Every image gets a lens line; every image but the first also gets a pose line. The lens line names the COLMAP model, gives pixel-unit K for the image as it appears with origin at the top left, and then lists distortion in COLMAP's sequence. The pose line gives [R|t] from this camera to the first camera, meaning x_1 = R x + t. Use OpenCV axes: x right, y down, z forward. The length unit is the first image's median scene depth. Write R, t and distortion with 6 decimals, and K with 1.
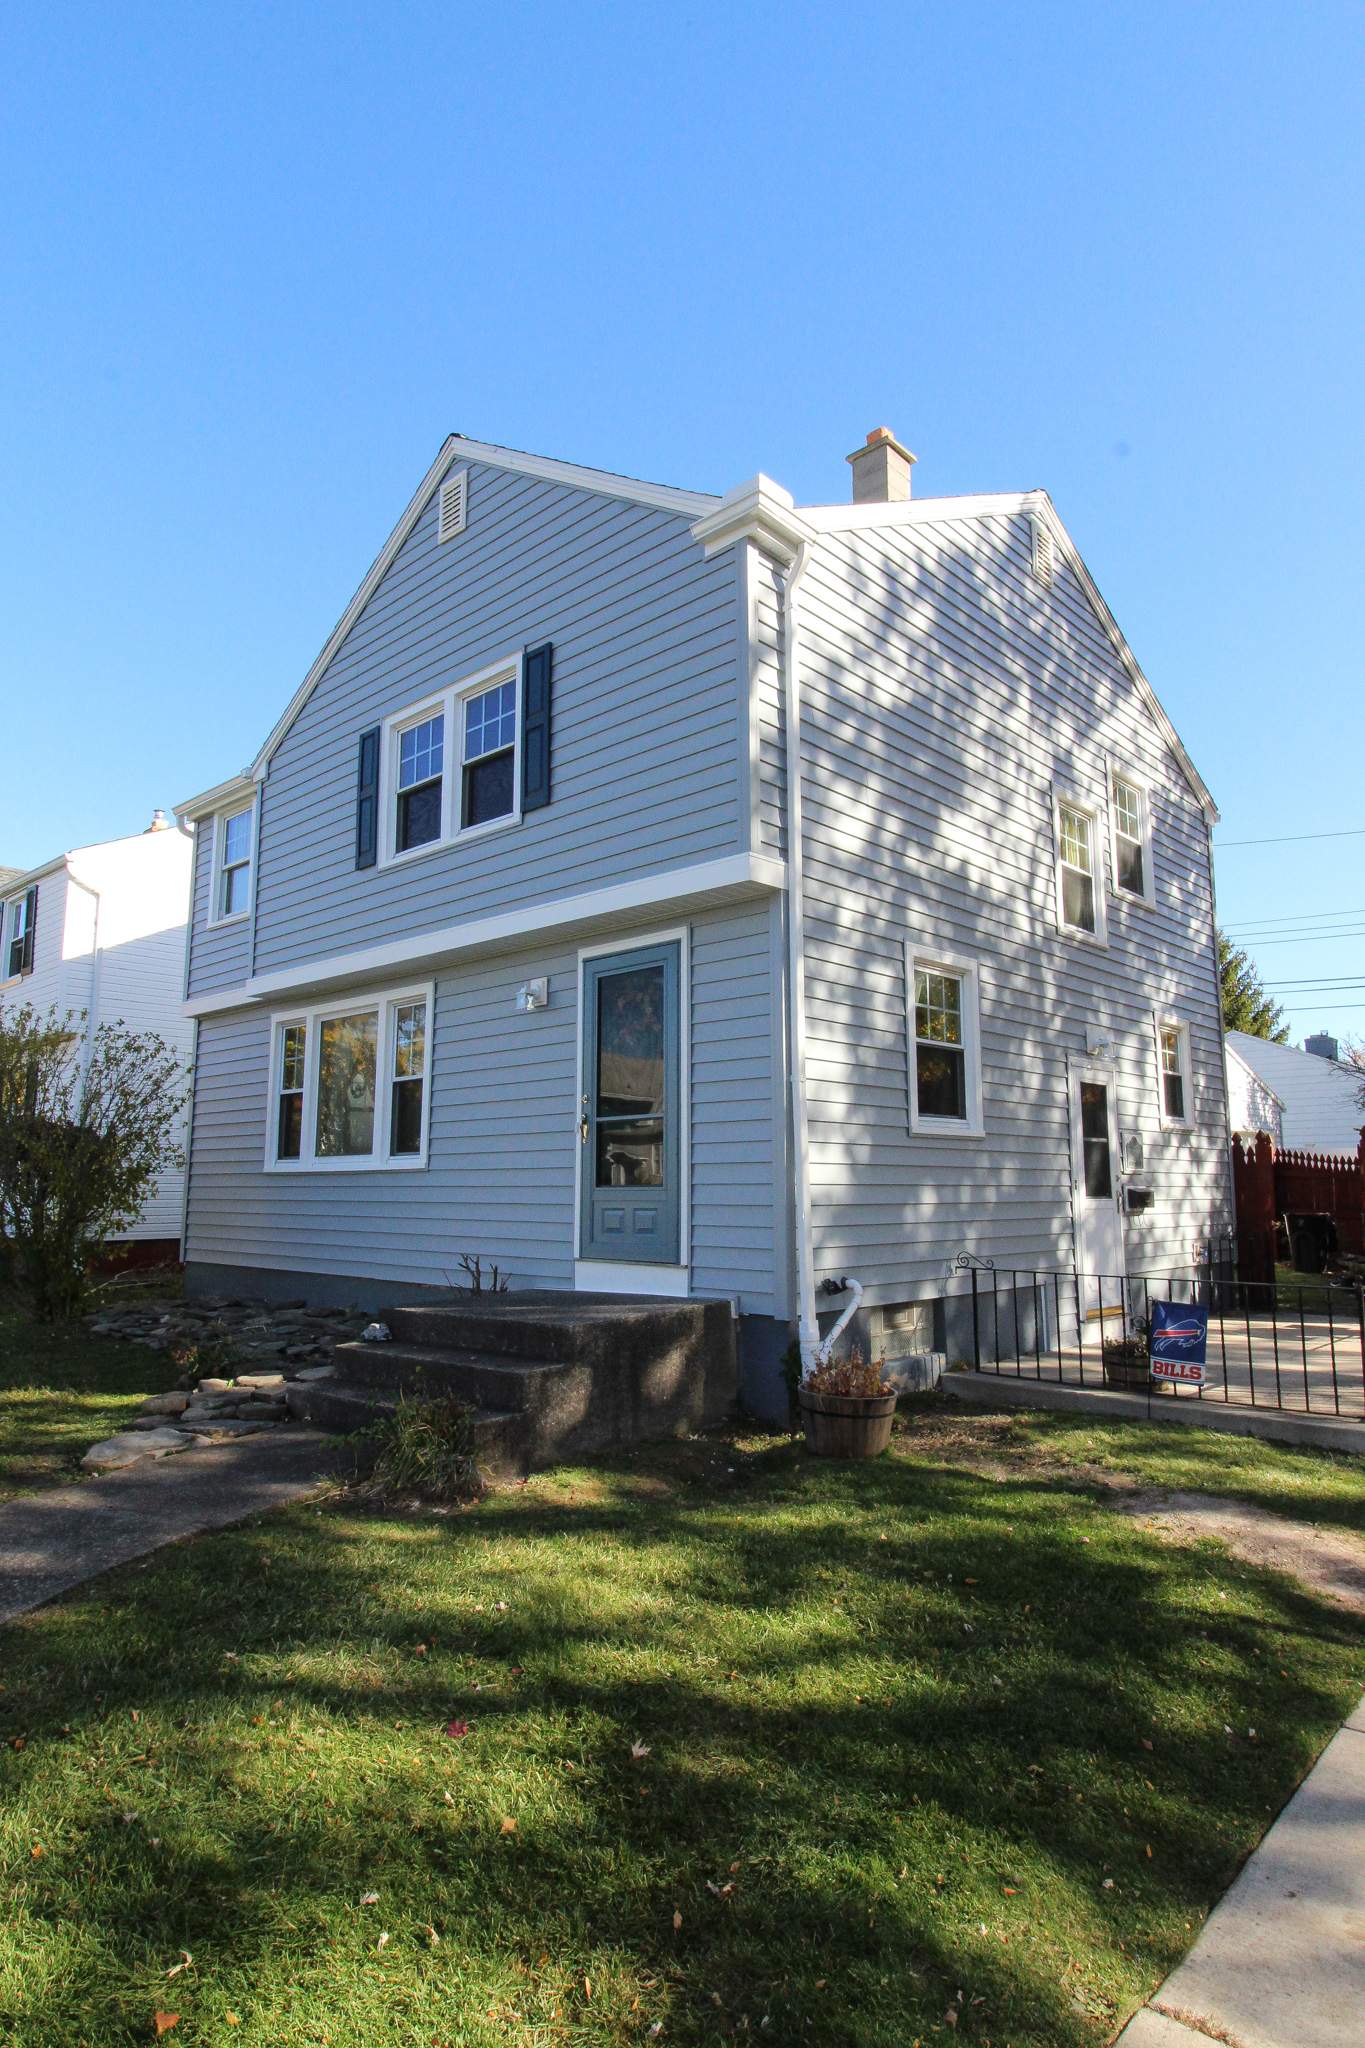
lens RADIAL K [[1161.4, 0, 698.2], [0, 1161.4, 1025.4], [0, 0, 1]] dist [0.001351, -0.003322]
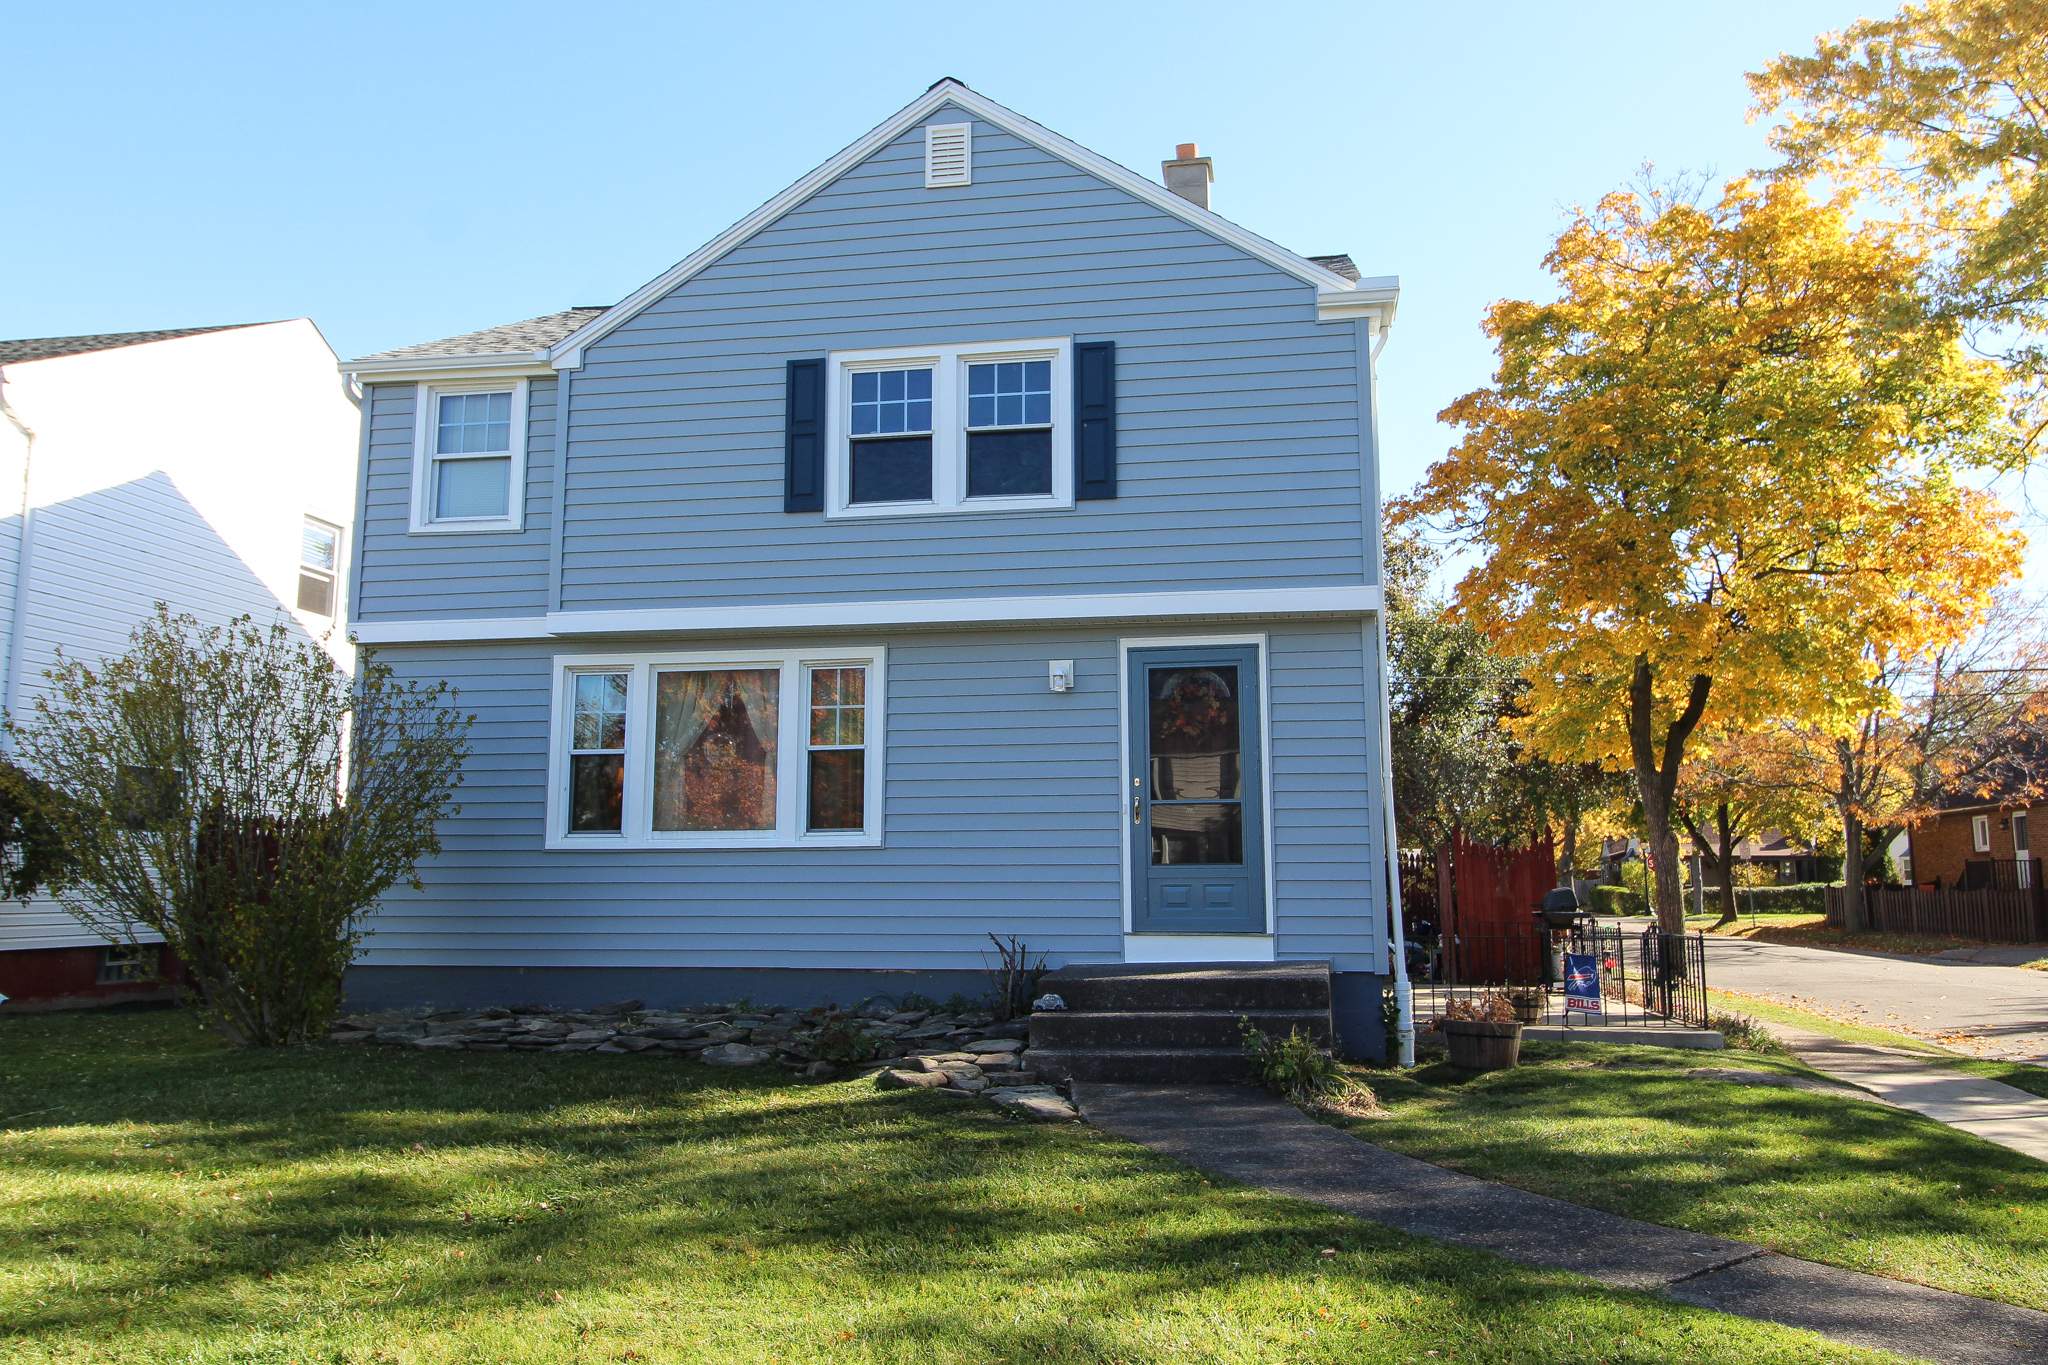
lens RADIAL K [[1547.0, 0, 1026.2], [0, 1547.0, 651.7], [0, 0, 1]] dist [0.015001, -0.011204]
pose [[0.836936, 0.082987, 0.540973, -0.836521], [-0.075258, 0.996498, -0.036435, 0.003385], [-0.542102, -0.010219, 0.840250, -0.113584]]
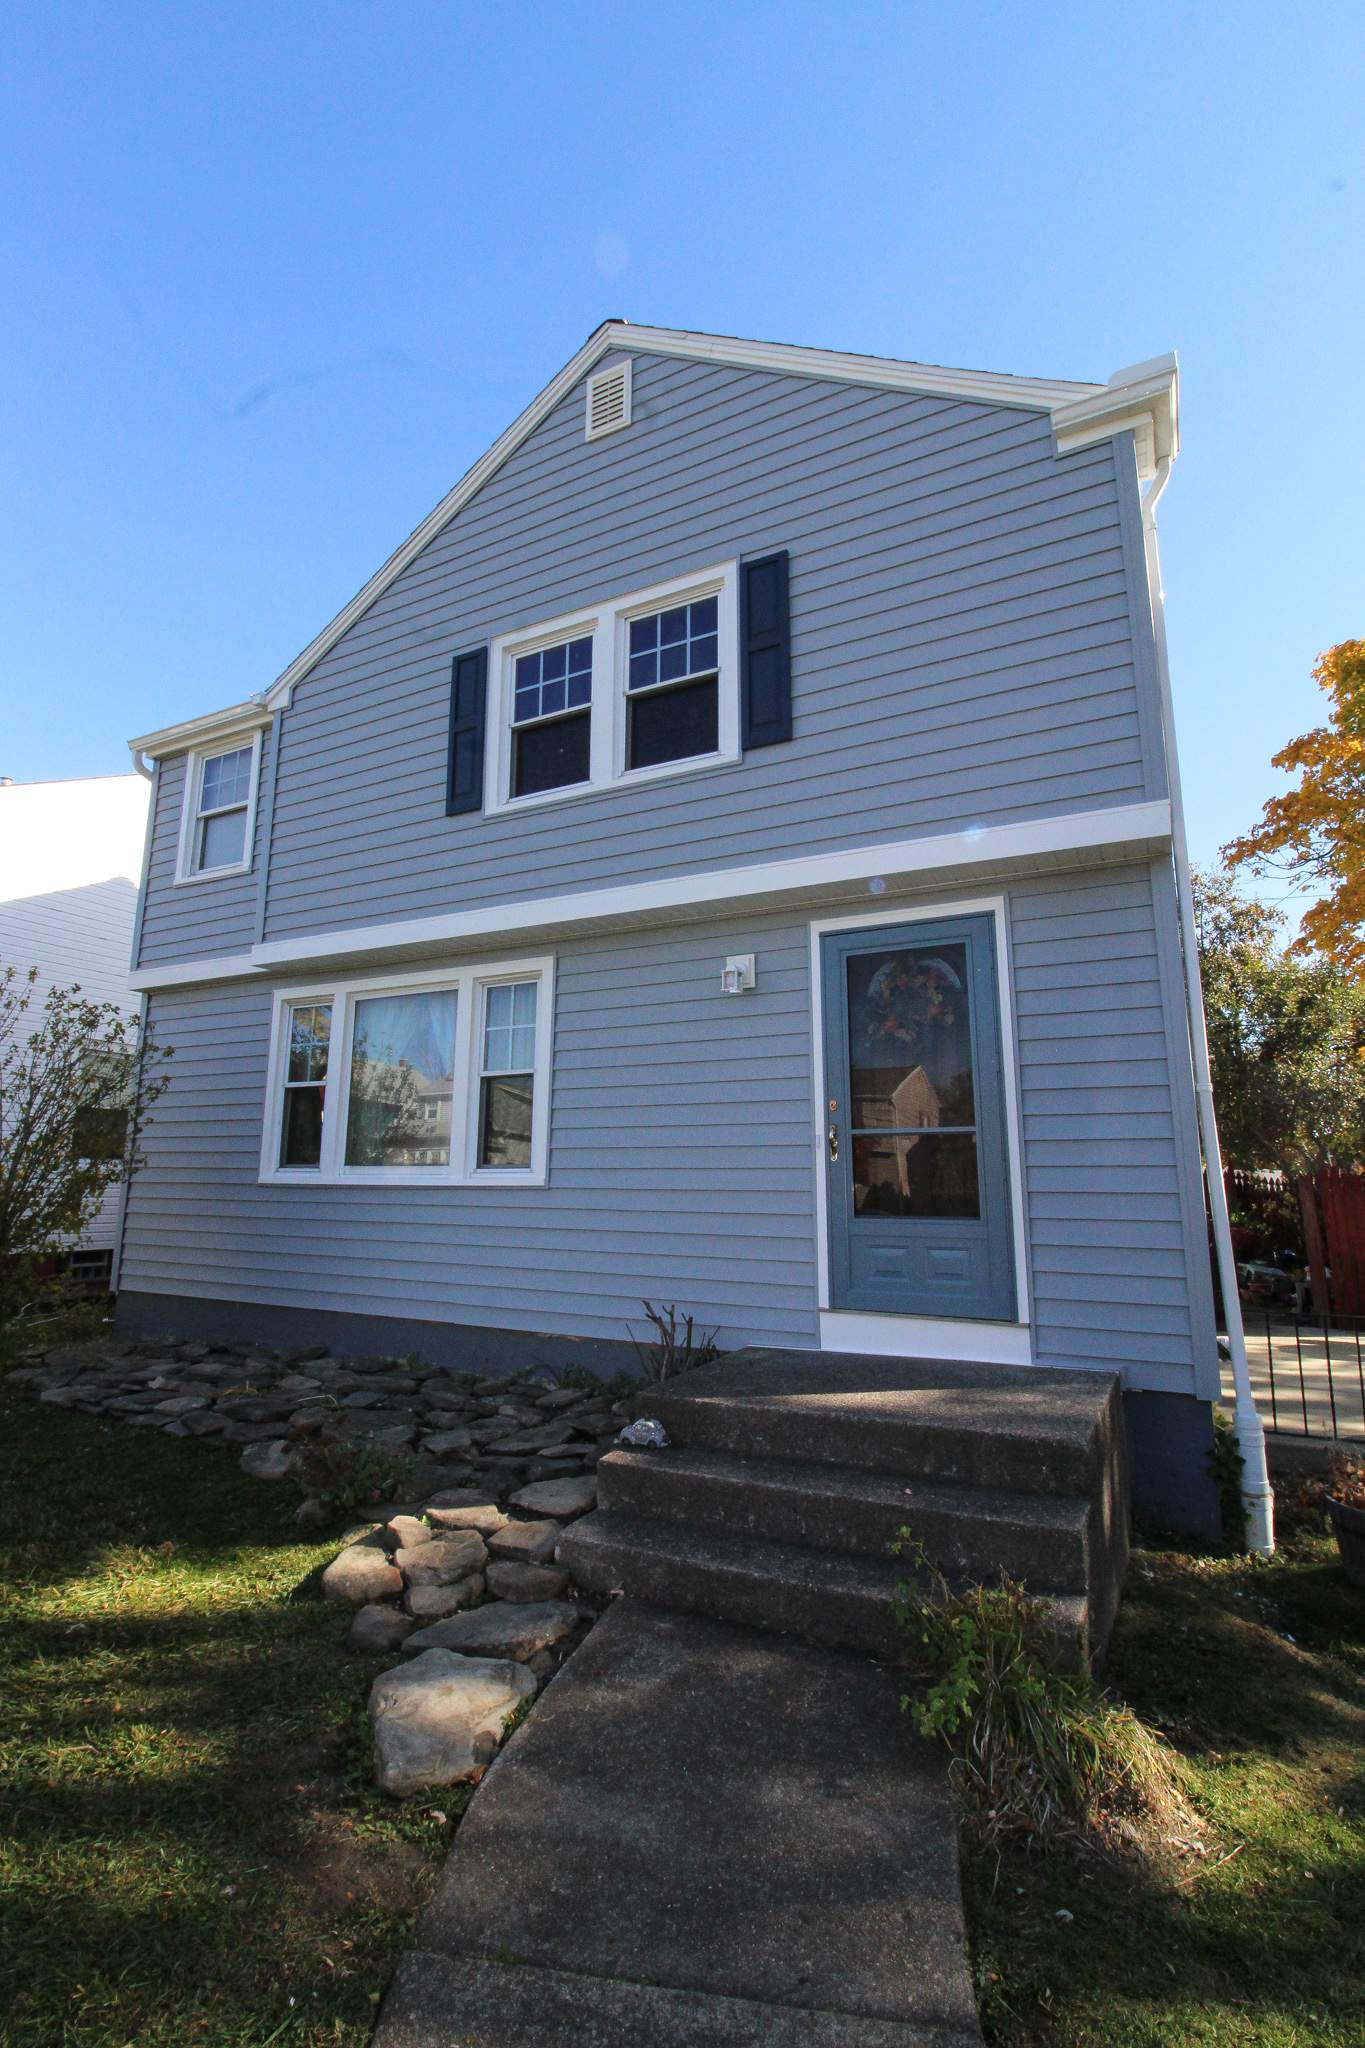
lens RADIAL K [[959.0, 0, 654.1], [0, 959.0, 1008.0], [0, 0, 1]] dist [-0.003331, -0.009110]
pose [[0.968973, 0.055380, 0.240884, -0.332255], [-0.045002, 0.997815, -0.048374, 0.029657], [-0.243037, 0.036033, 0.969348, 0.339718]]
